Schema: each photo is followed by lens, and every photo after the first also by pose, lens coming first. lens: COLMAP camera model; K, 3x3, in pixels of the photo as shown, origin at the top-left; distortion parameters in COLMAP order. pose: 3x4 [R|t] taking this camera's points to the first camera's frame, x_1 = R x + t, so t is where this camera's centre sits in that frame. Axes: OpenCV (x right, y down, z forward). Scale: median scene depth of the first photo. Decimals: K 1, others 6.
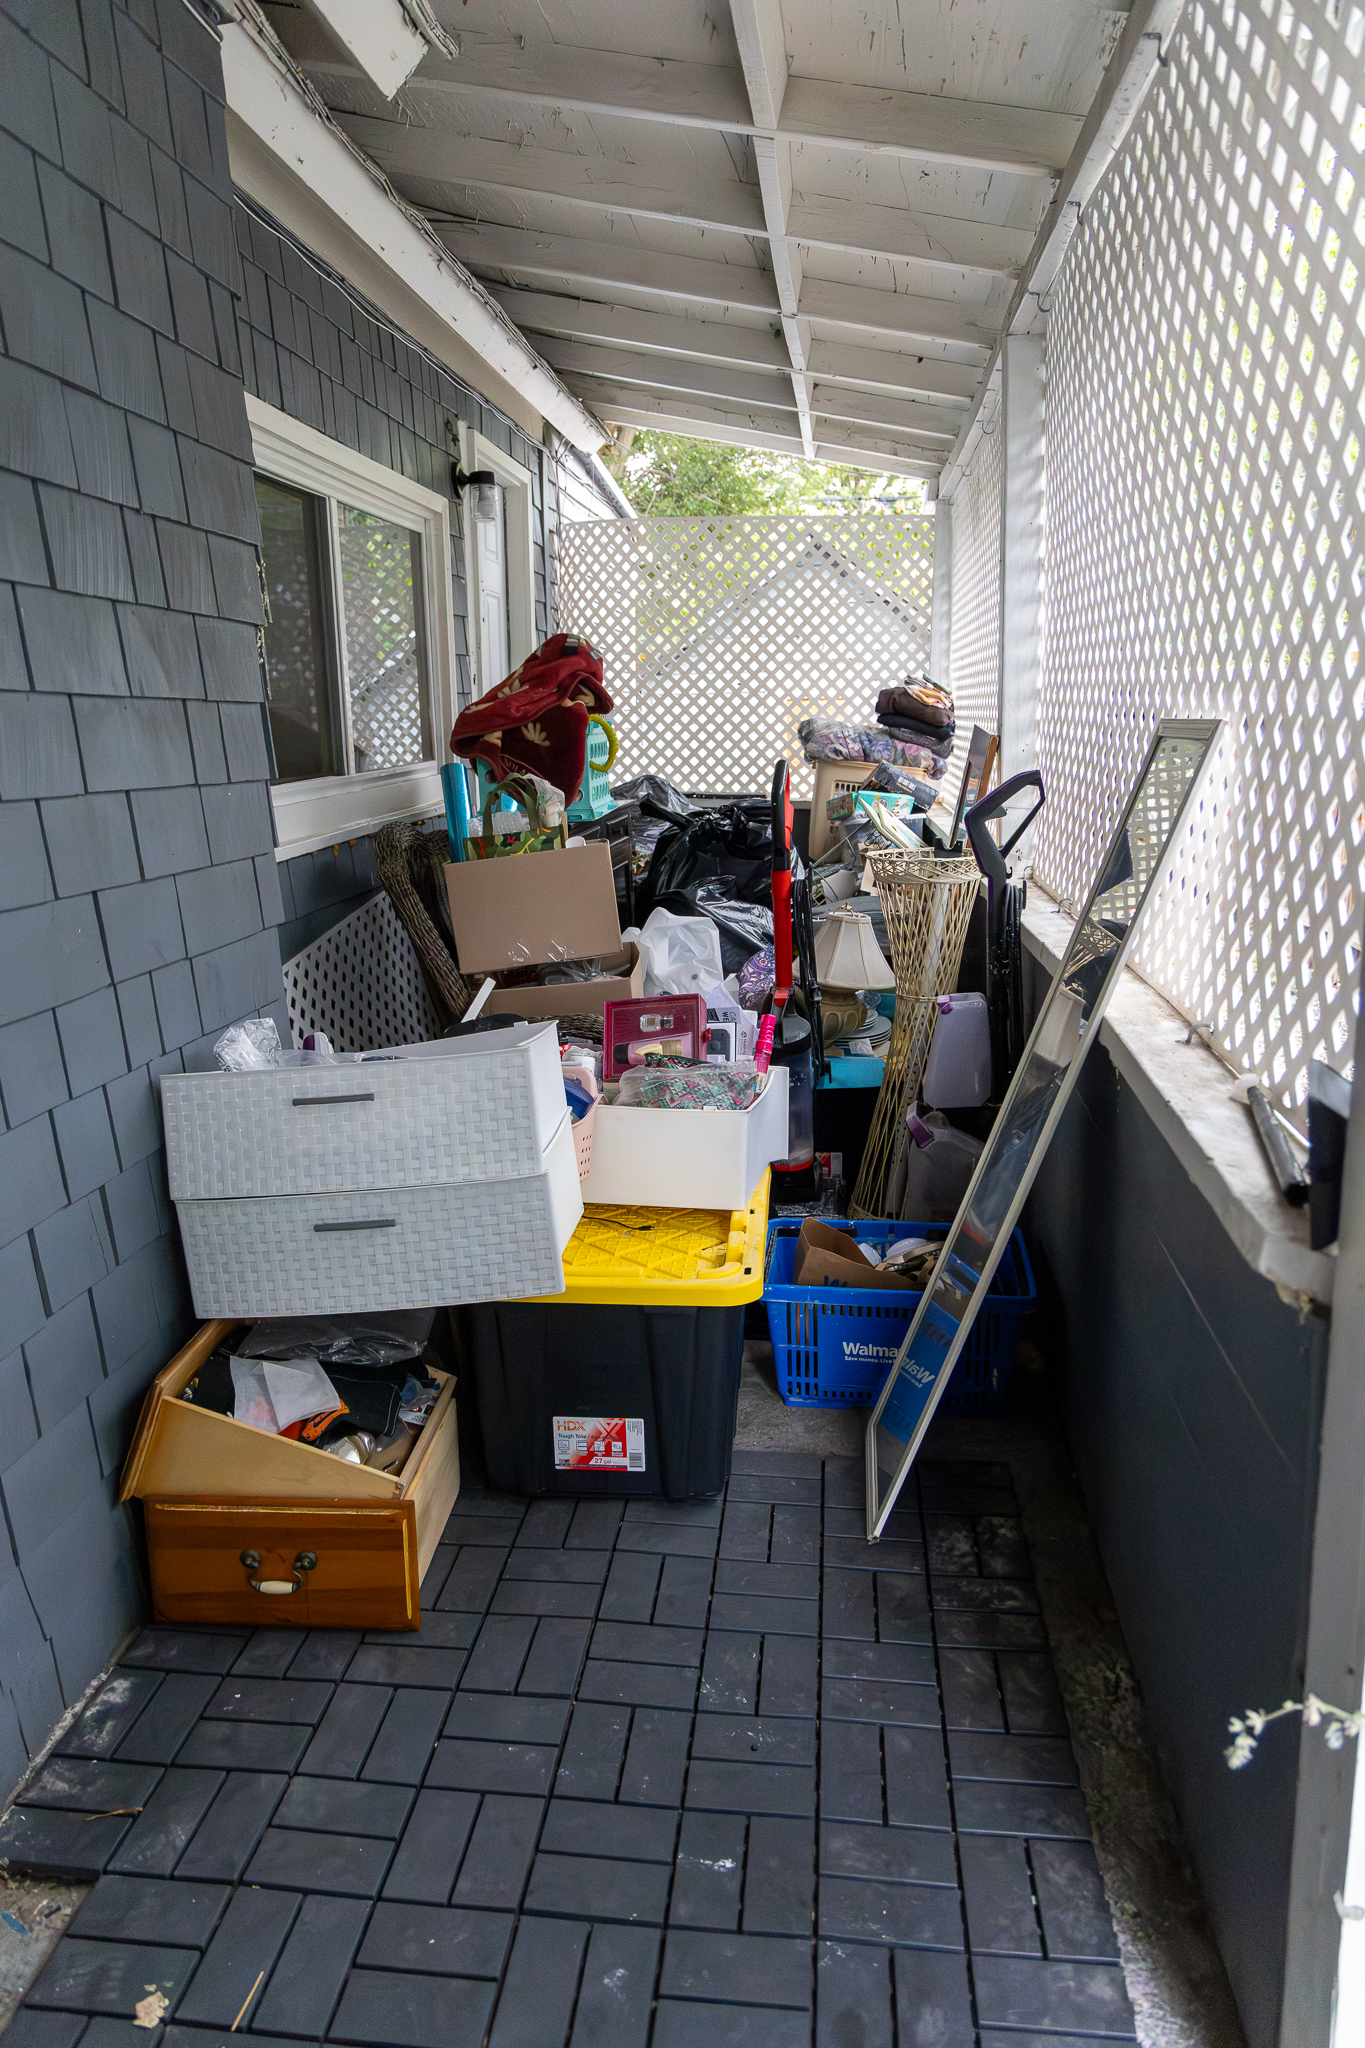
lens RADIAL K [[1395.3, 0, 682.5], [0, 1395.3, 1023.6], [0, 0, 1]] dist [0.001239, 0.000236]
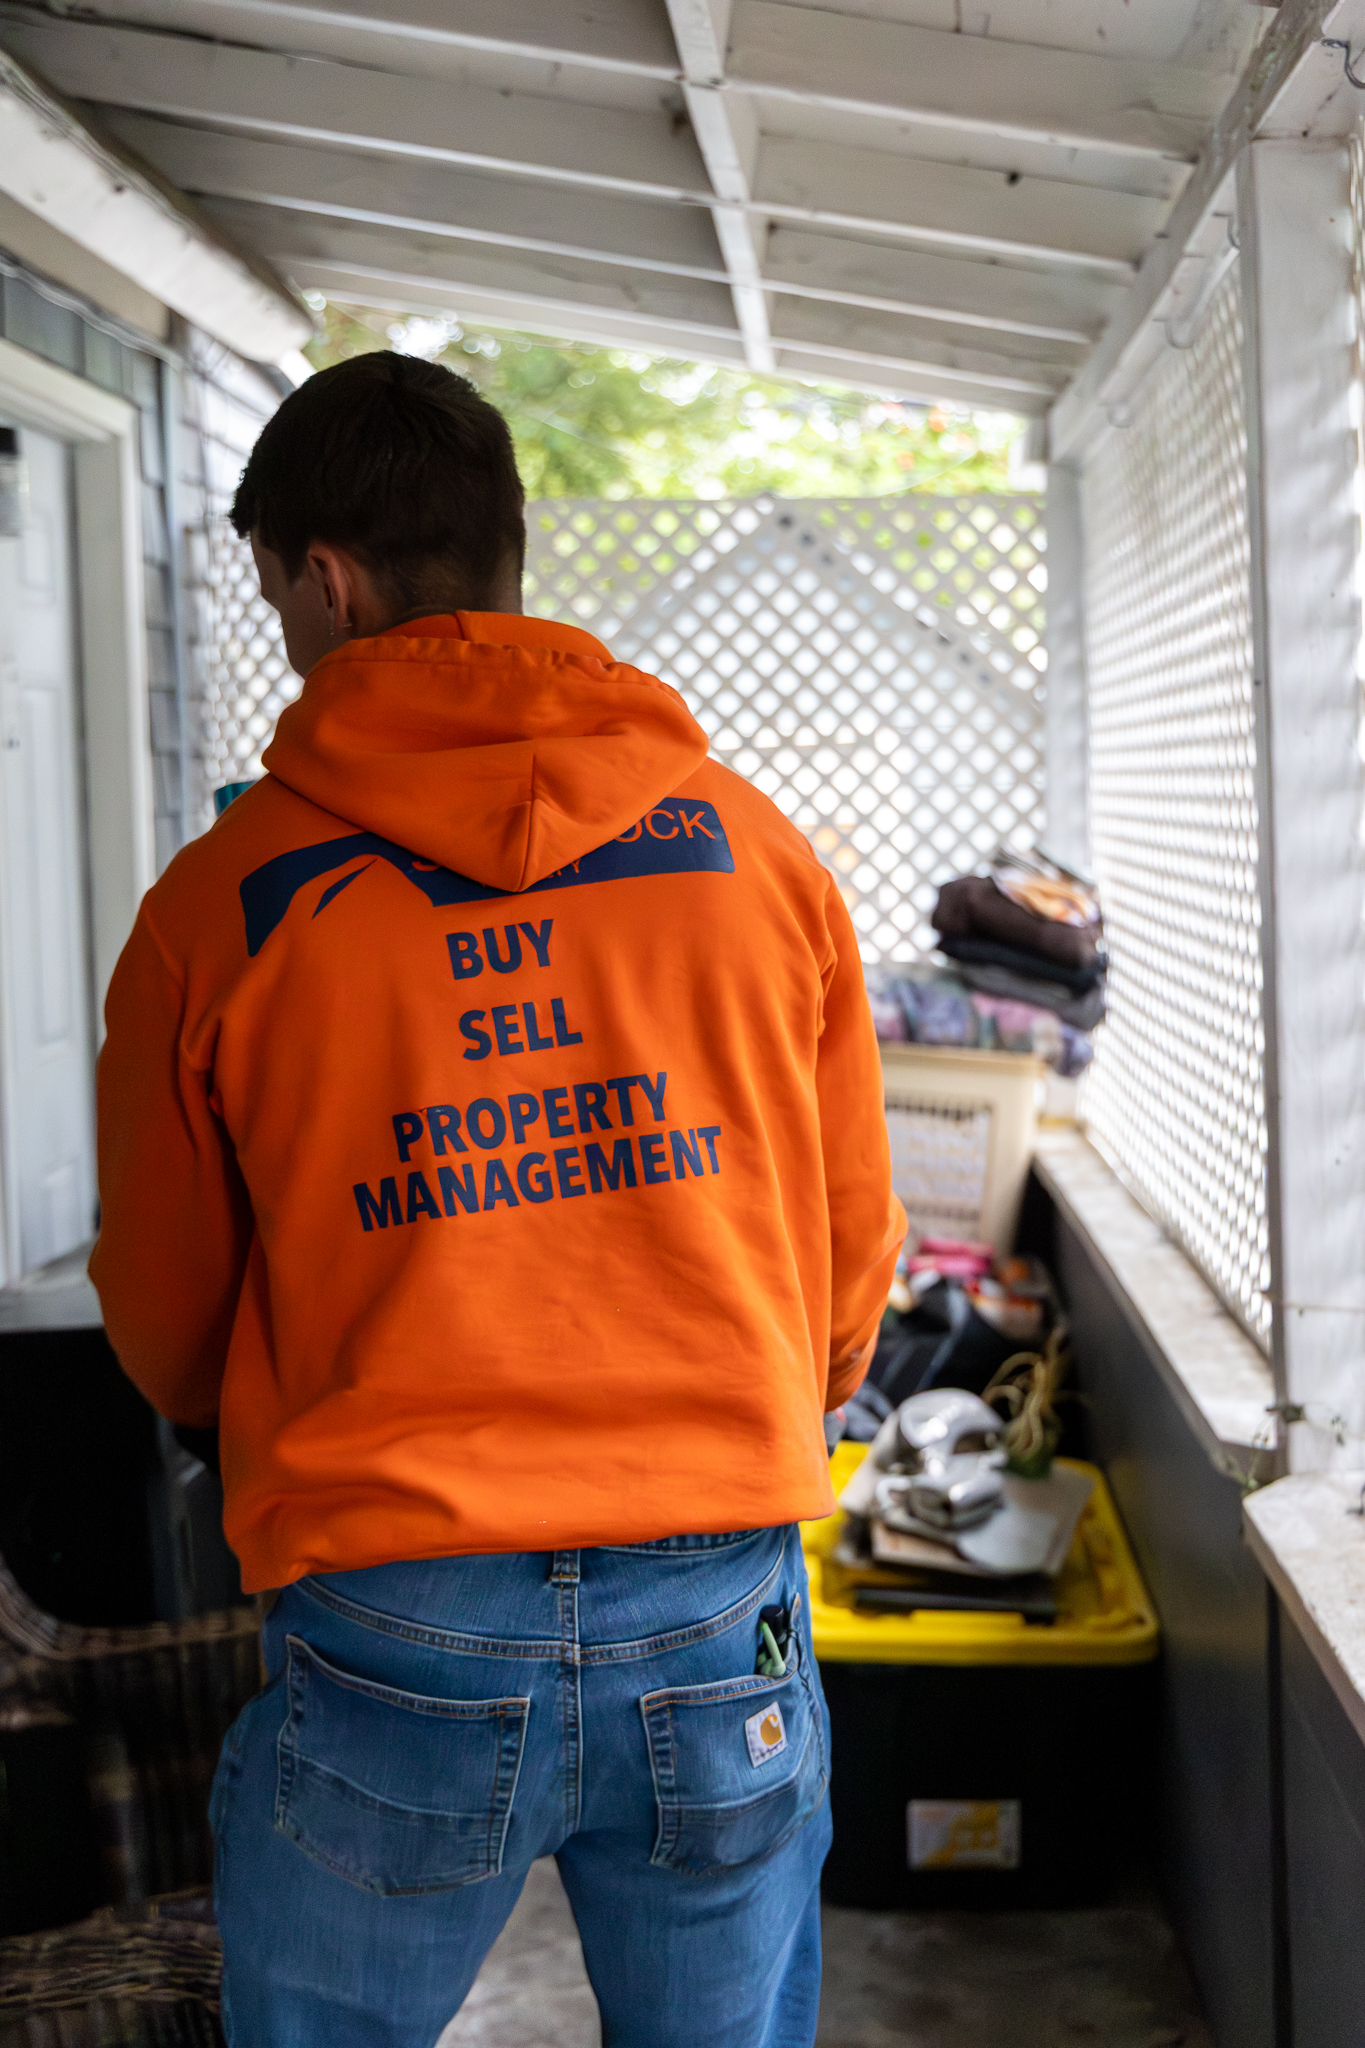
lens RADIAL K [[2754.0, 0, 686.4], [0, 2754.0, 1028.2], [0, 0, 1]] dist [-0.005142, 0.000000]
pose [[0.998364, -0.016094, 0.054874, 0.015007], [0.023108, 0.991285, -0.129690, -0.083695], [-0.052308, 0.130746, 0.990035, 0.154958]]
